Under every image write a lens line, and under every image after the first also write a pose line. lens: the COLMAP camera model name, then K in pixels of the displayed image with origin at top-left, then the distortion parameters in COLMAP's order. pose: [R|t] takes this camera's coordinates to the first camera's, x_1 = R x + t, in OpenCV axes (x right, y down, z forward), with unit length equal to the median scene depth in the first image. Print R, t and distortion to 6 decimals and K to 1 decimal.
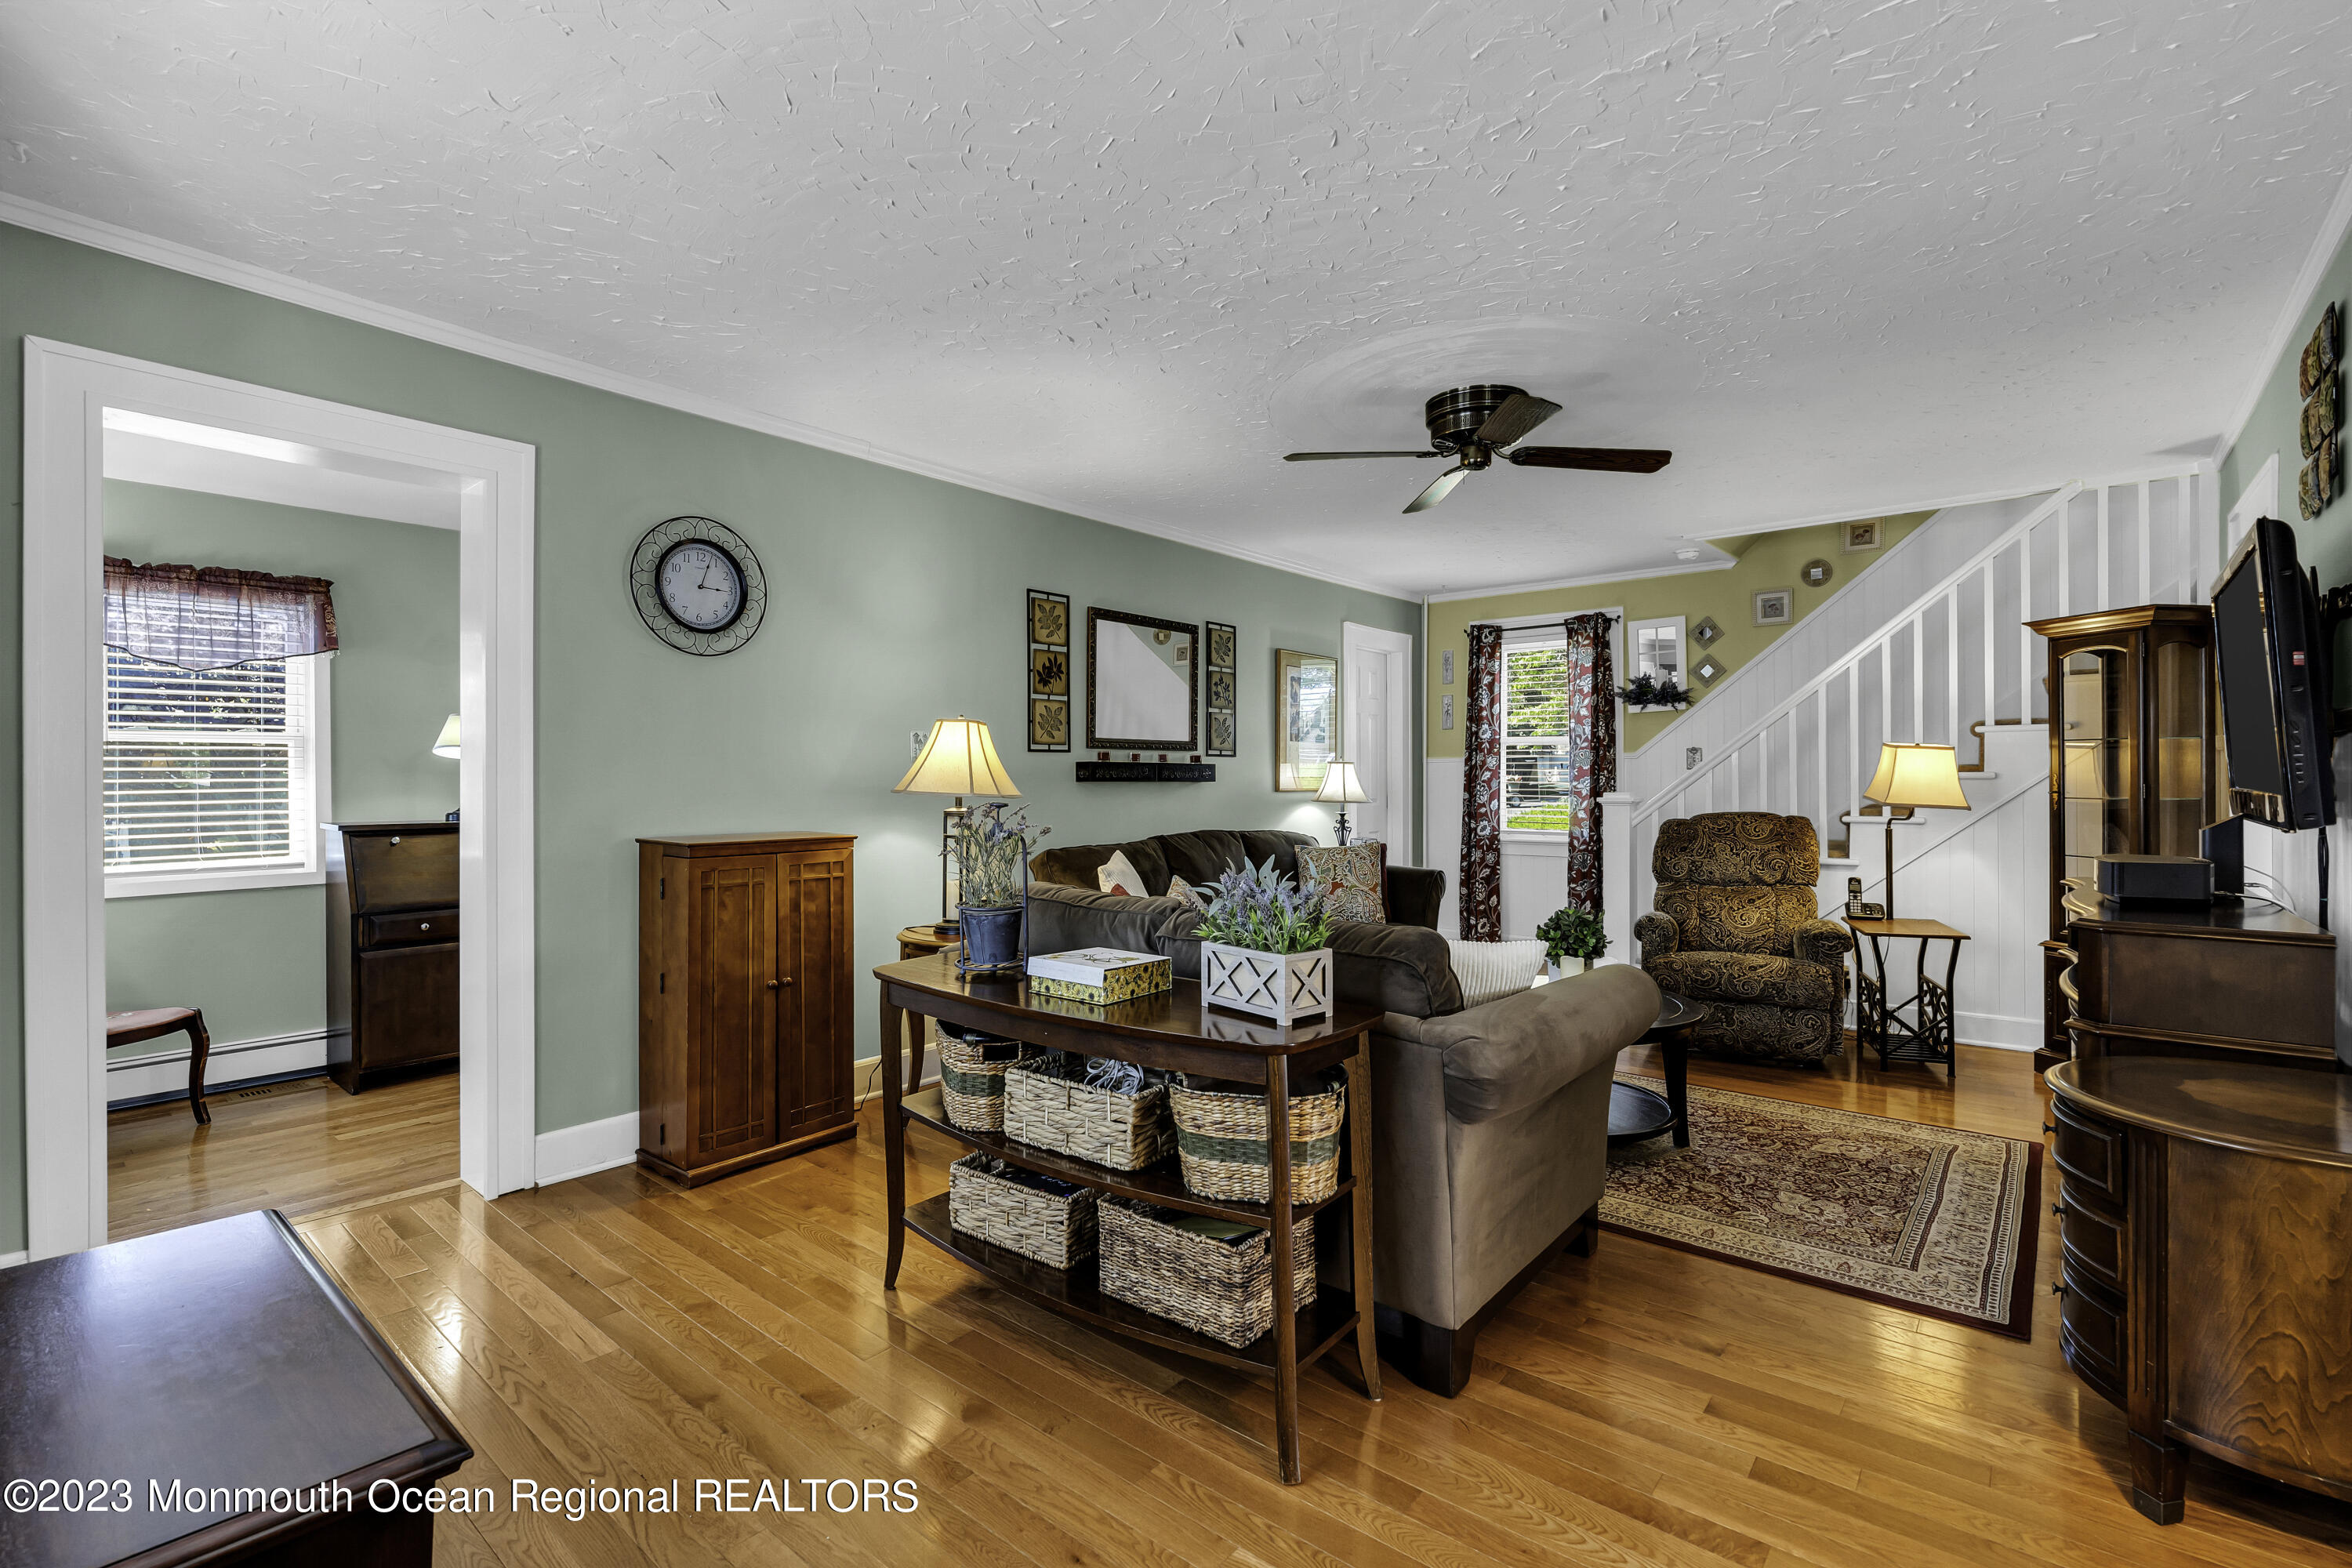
lens RADIAL K [[1061.4, 0, 1177.6], [0, 1061.4, 783.0], [0, 0, 1]] dist [-0.008044, 0.001902]
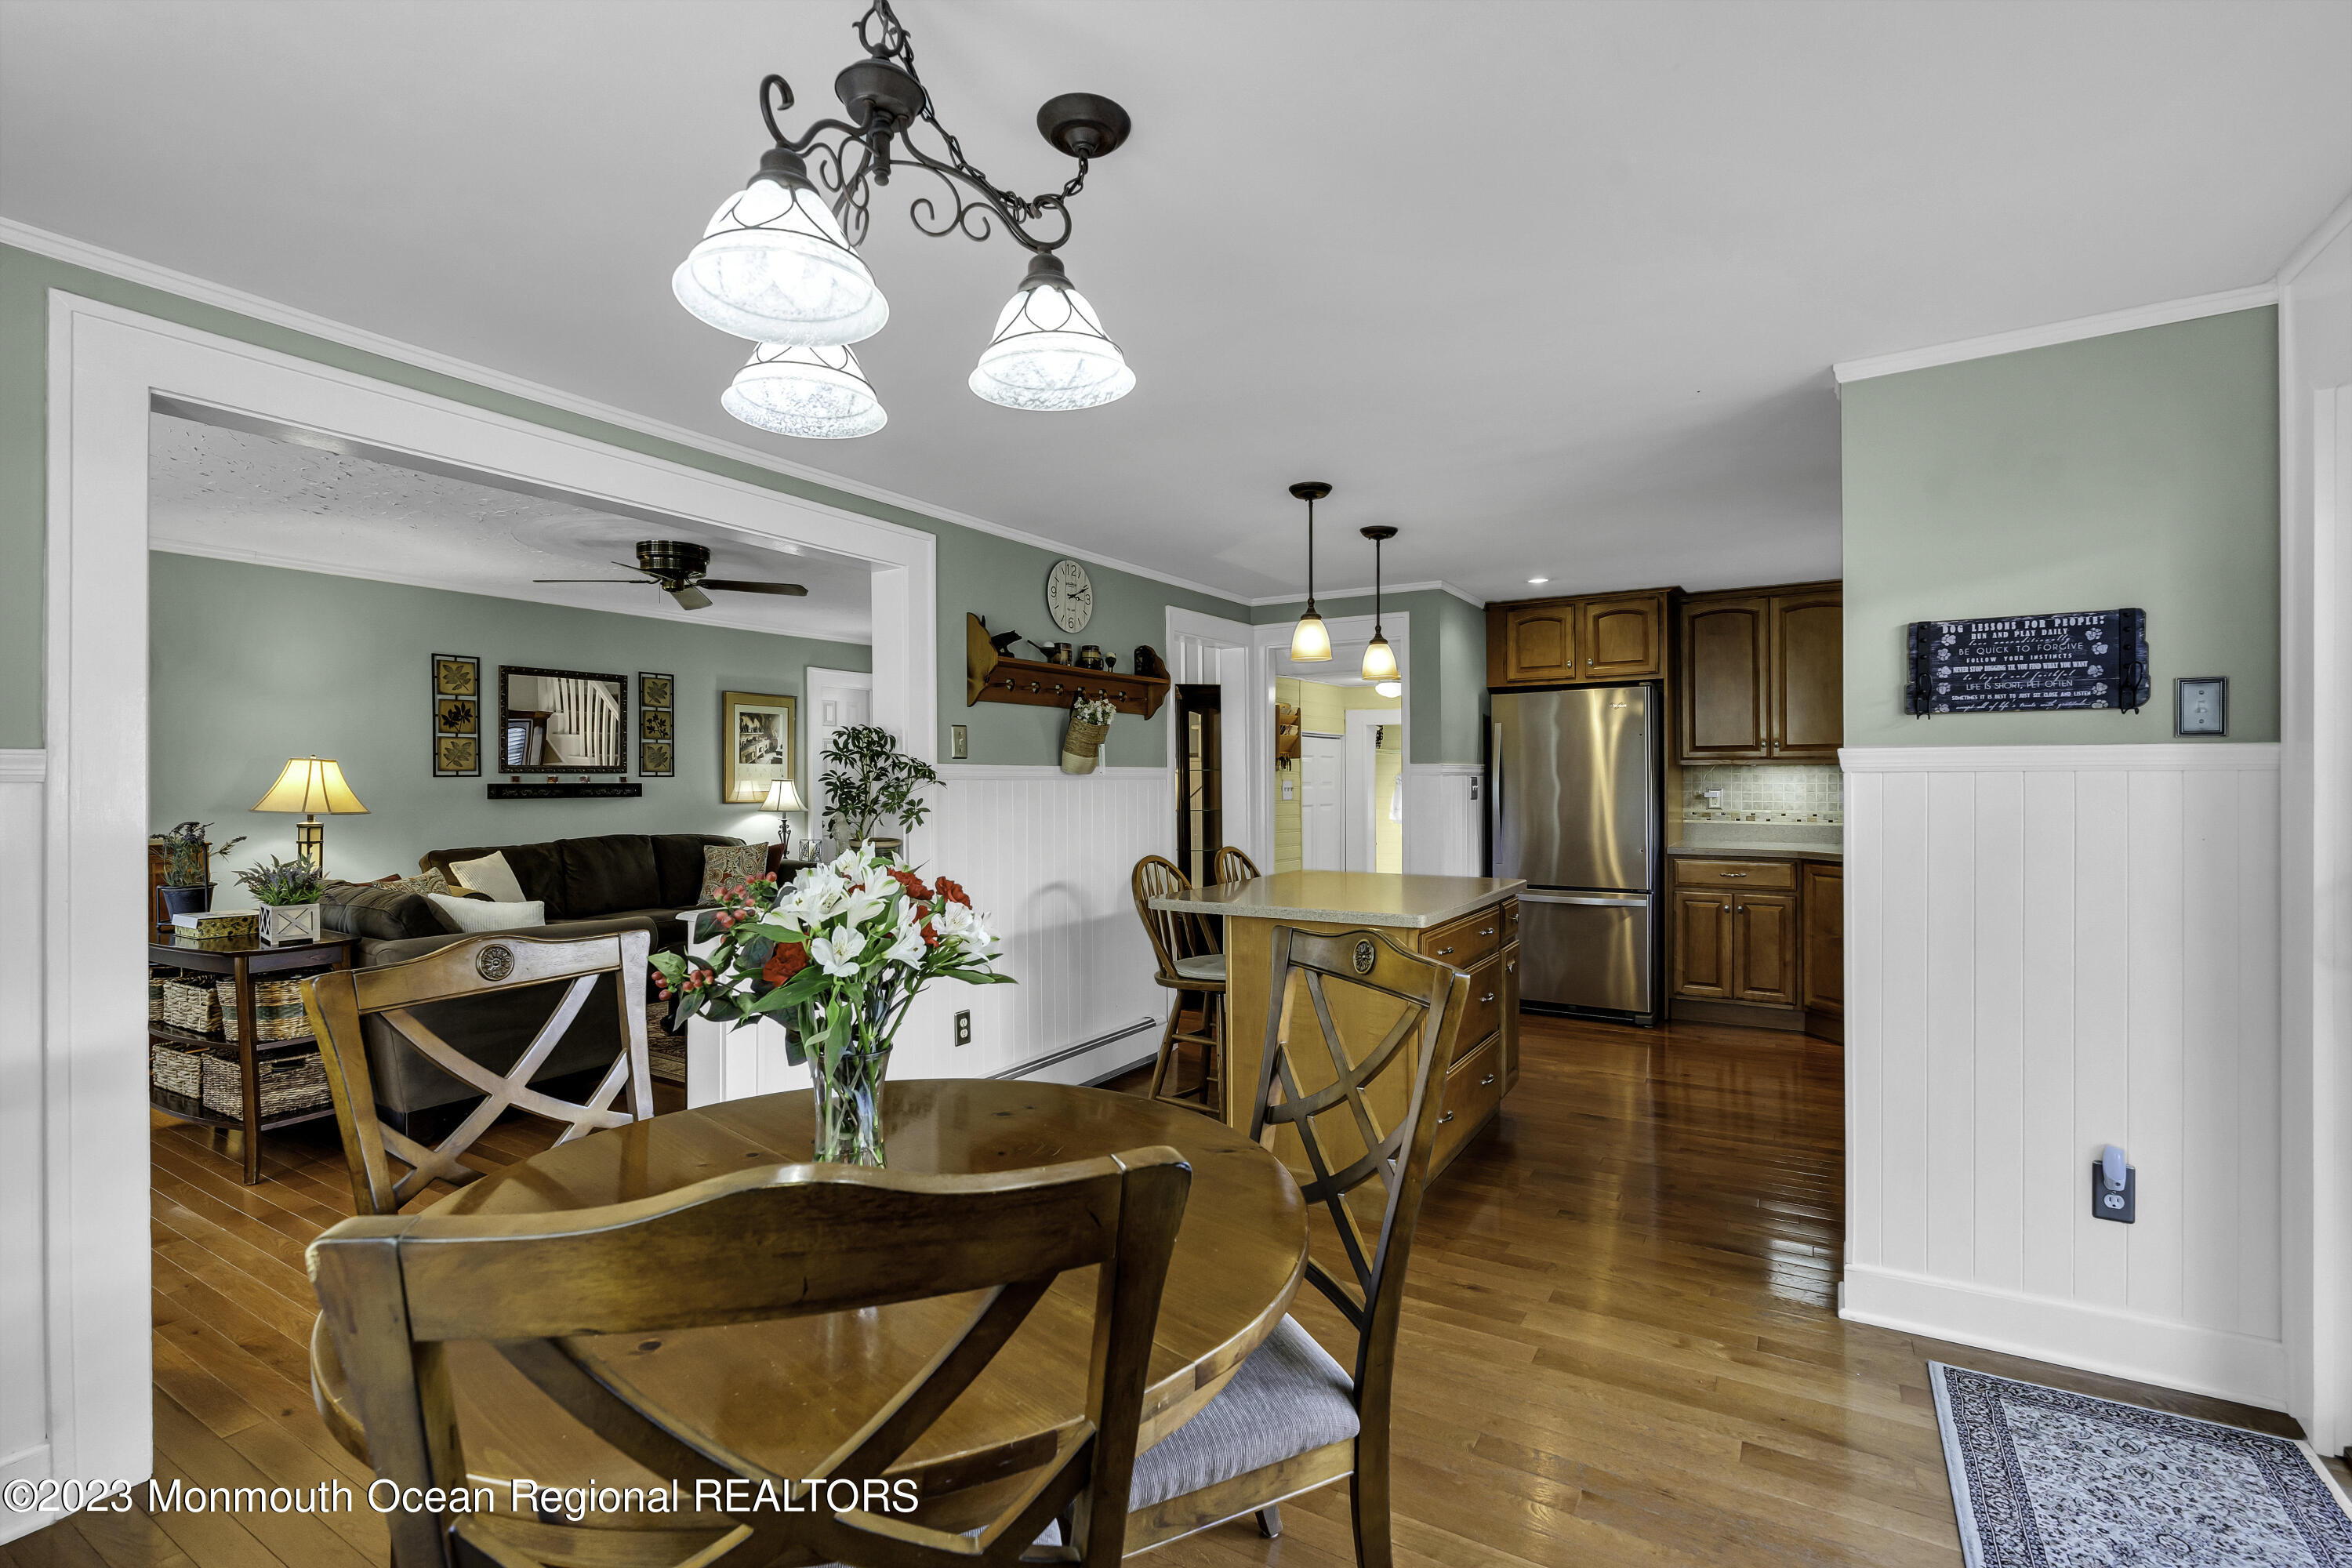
lens RADIAL K [[1061.4, 0, 1180.4], [0, 1061.4, 781.0], [0, 0, 1]] dist [-0.008044, 0.001902]
pose [[0.988289, -0.001998, 0.152579, 0.567584], [0.002208, 0.999997, -0.001205, -0.020525], [-0.152576, 0.001528, 0.988291, -0.432833]]
